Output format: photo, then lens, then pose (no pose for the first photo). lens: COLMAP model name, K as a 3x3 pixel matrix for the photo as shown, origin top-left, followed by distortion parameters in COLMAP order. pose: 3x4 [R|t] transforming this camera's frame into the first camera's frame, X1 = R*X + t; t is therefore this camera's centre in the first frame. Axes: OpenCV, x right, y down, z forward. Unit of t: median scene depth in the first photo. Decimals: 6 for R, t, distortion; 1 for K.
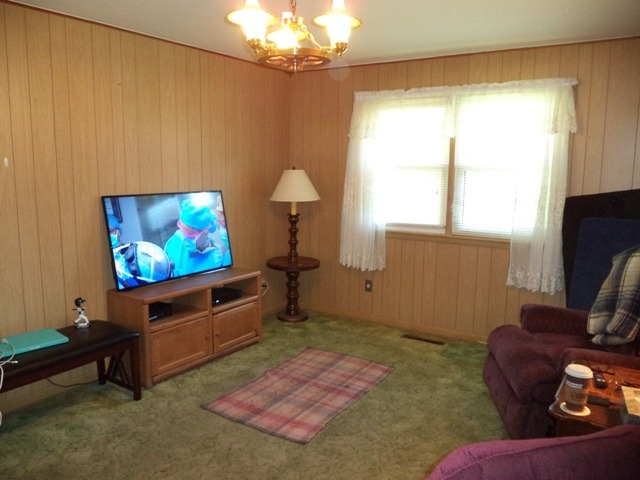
lens RADIAL K [[508.1, 0, 316.8], [0, 508.1, 241.5], [0, 0, 1]] dist [-0.047108, -0.003635]
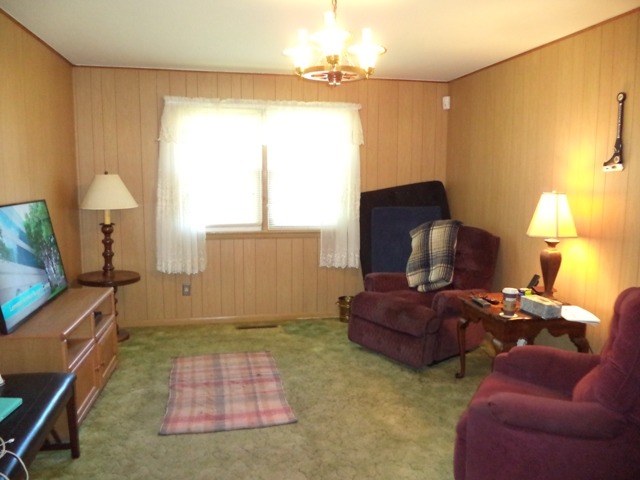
lens RADIAL K [[508.1, 0, 316.8], [0, 508.1, 241.5], [0, 0, 1]] dist [-0.047108, -0.003635]
pose [[0.705195, -0.089713, 0.703314, -0.503971], [0.106958, 0.994071, 0.019558, 0.000420], [-0.700899, 0.061433, 0.710610, 0.125214]]
